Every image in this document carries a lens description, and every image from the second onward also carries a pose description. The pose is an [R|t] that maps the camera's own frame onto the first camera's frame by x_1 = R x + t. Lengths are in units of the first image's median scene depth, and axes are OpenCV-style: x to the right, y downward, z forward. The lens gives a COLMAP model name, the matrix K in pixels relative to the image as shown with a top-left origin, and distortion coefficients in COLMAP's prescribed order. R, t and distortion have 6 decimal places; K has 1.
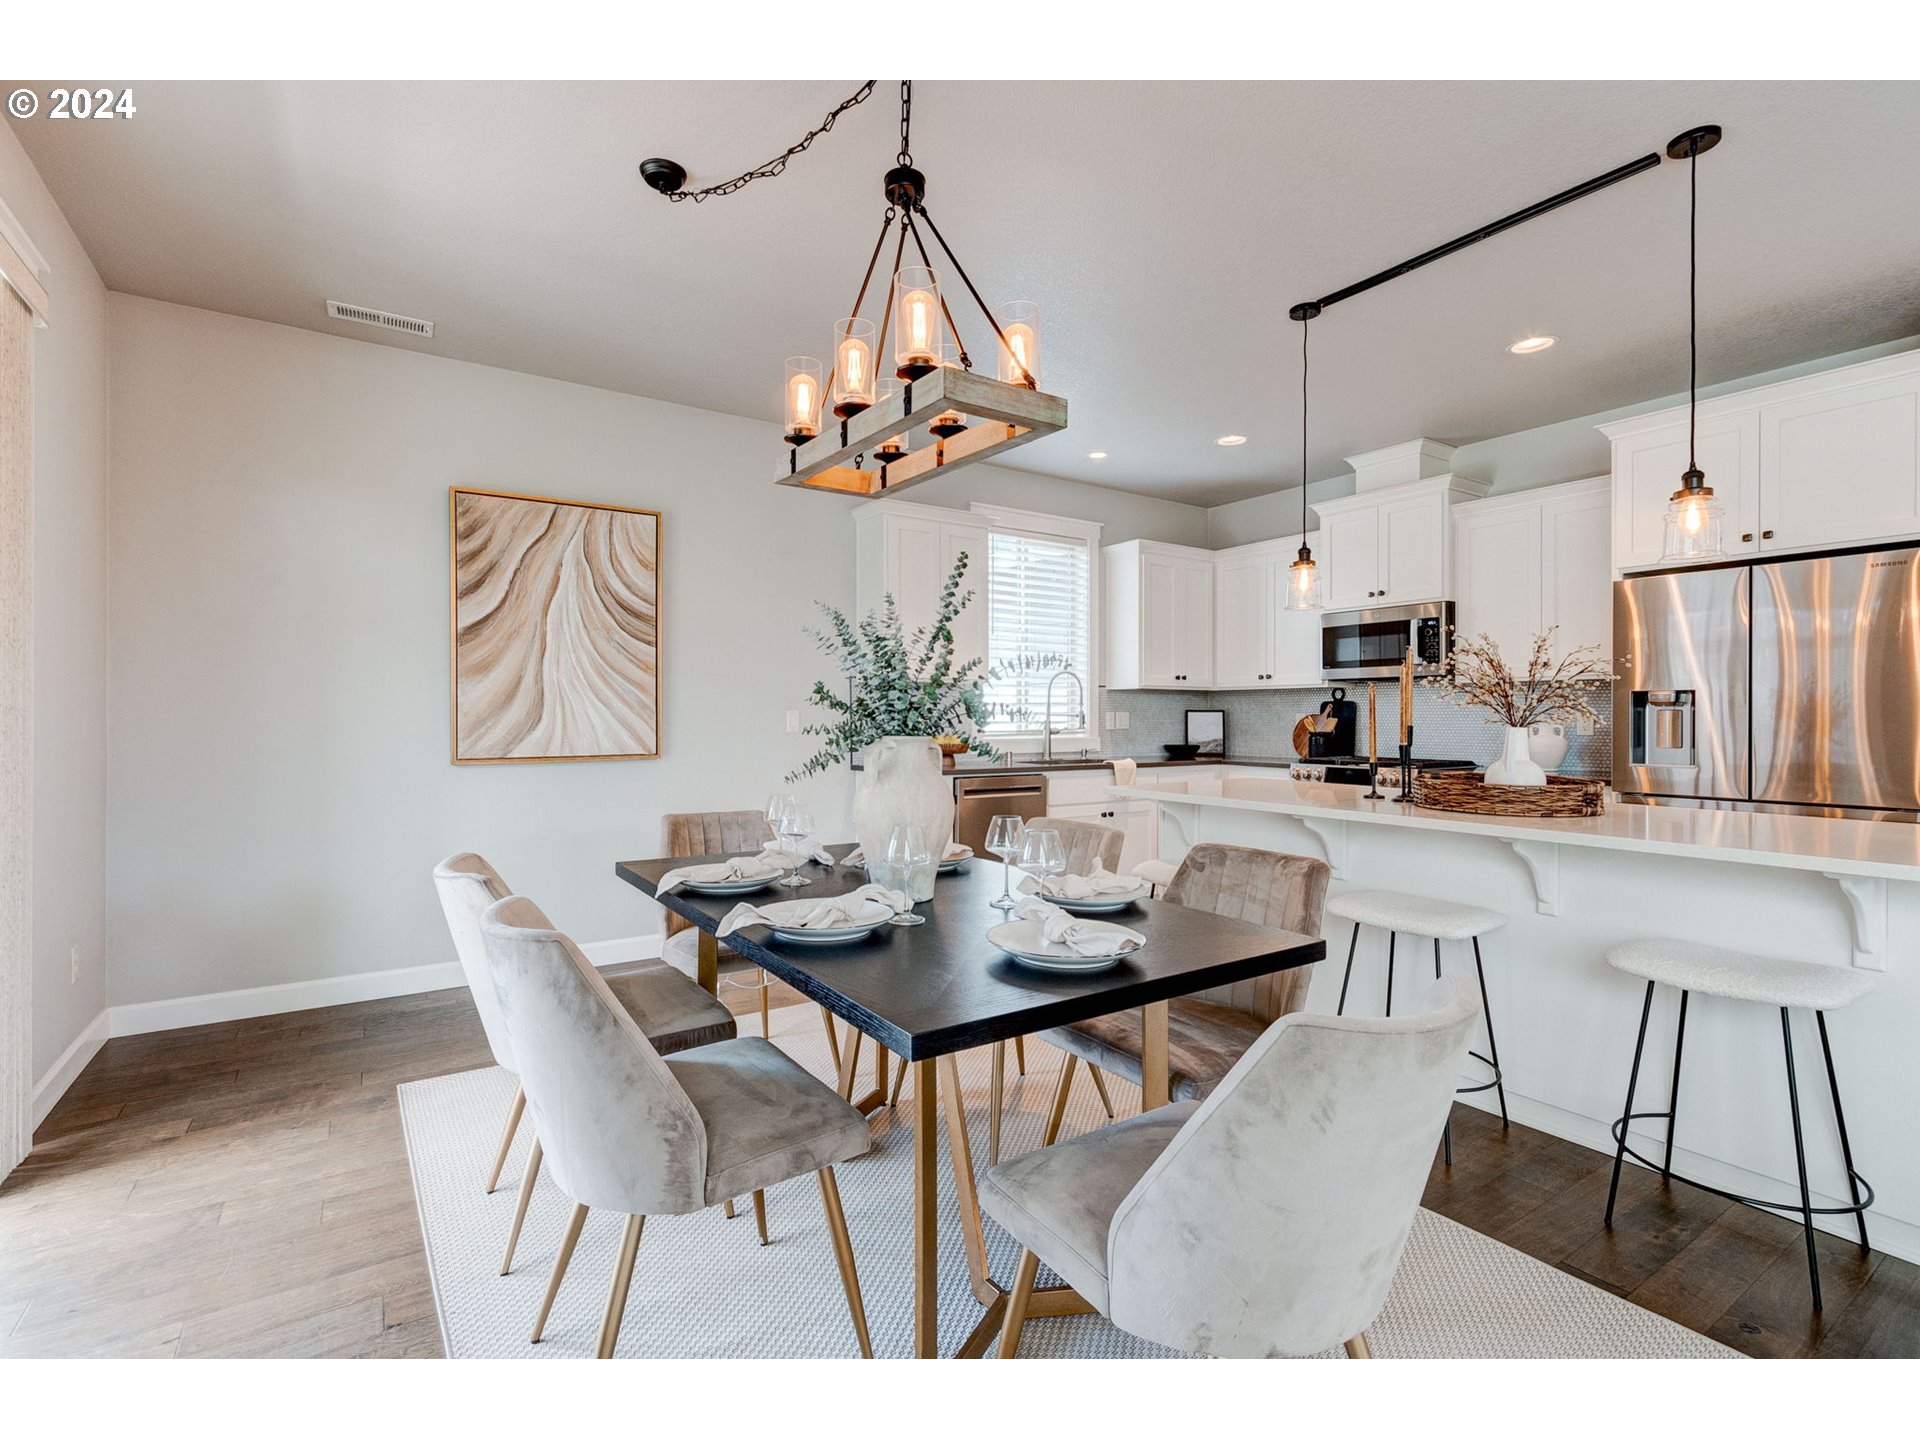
lens RADIAL K [[896.5, 0, 974.7], [0, 896.5, 718.8], [0, 0, 1]] dist [0.016191, -0.003263]
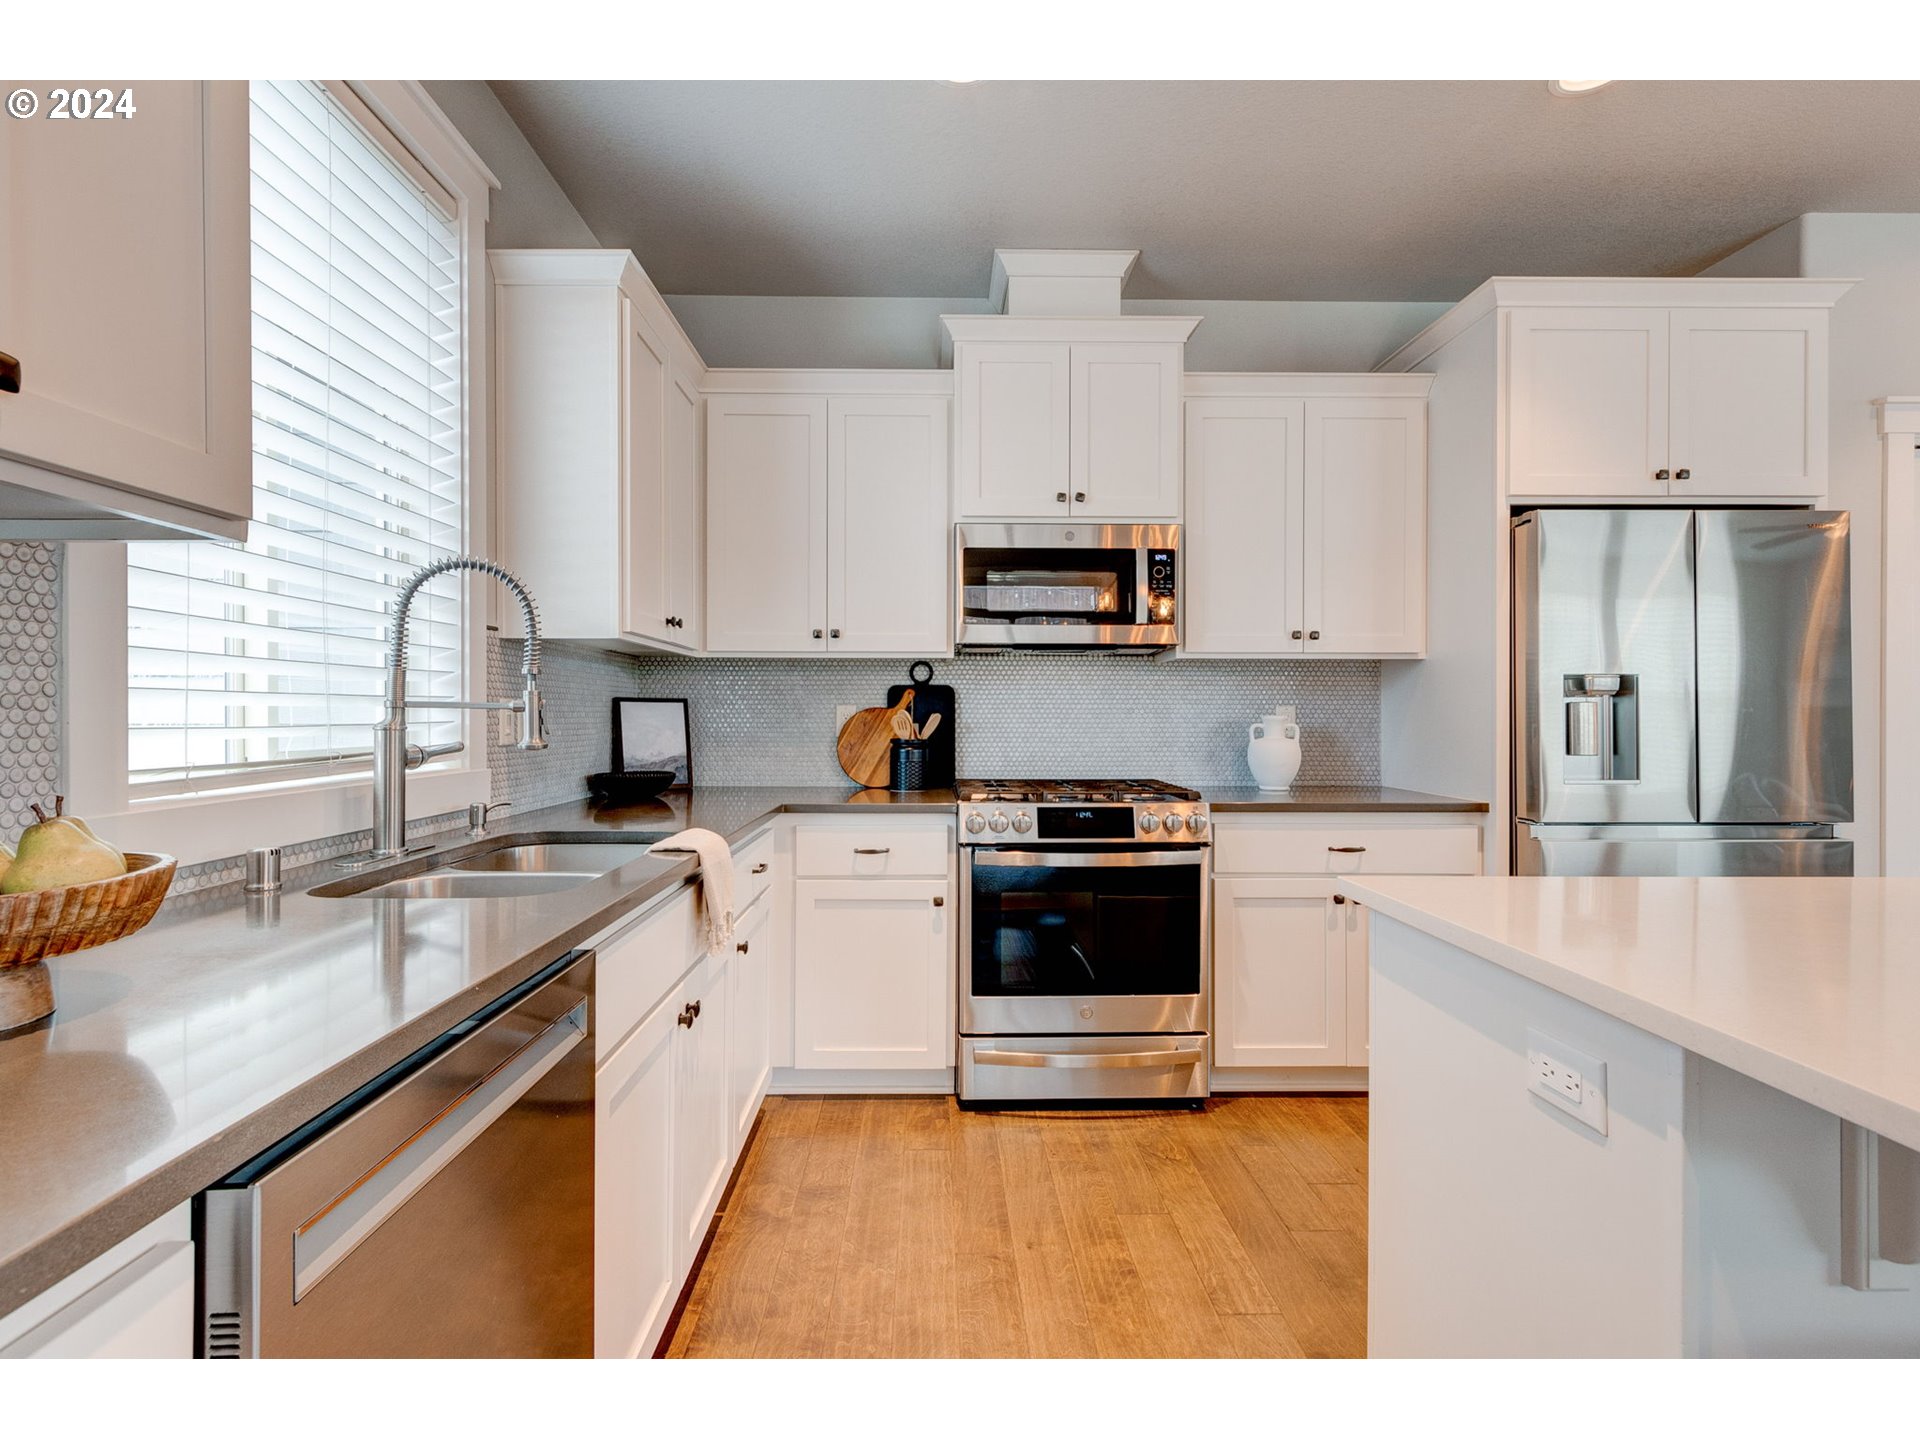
lens RADIAL K [[896.5, 0, 956.1], [0, 896.5, 713.0], [0, 0, 1]] dist [0.016191, -0.003263]
pose [[0.541242, 0.001910, 0.840865, -0.091127], [0.000382, 0.999997, -0.002517, -0.000083], [-0.840867, 0.001683, 0.541240, 0.911846]]
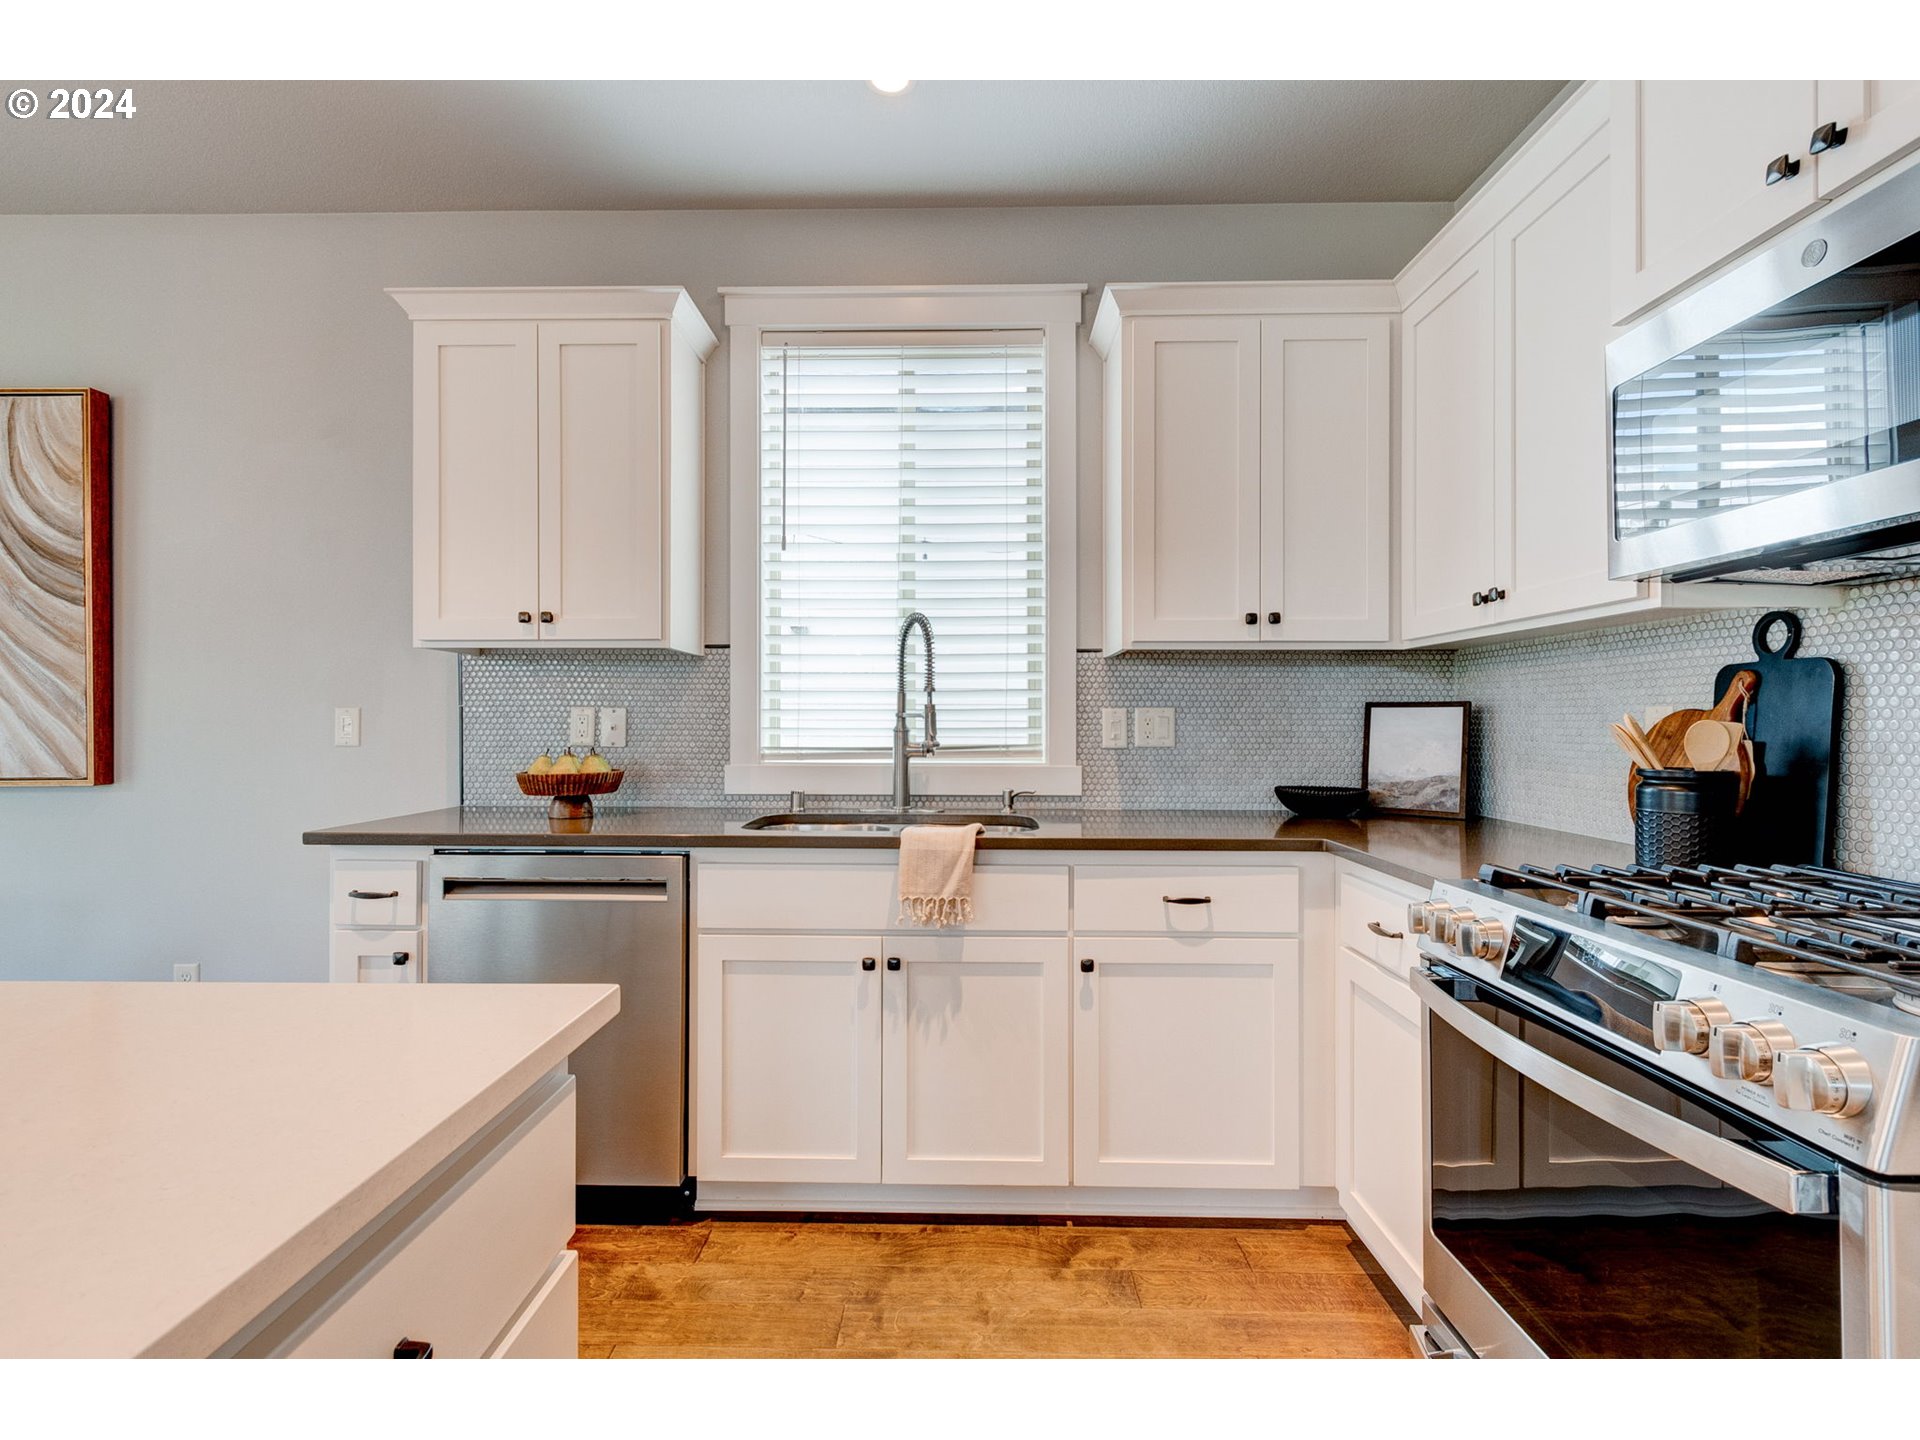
lens RADIAL K [[896.5, 0, 923.9], [0, 896.5, 715.0], [0, 0, 1]] dist [0.016191, -0.003263]
pose [[0.803820, -0.004187, -0.594858, 0.489301], [-0.001419, 0.999959, -0.008955, 0.000230], [0.594871, 0.008042, 0.803781, 0.844275]]
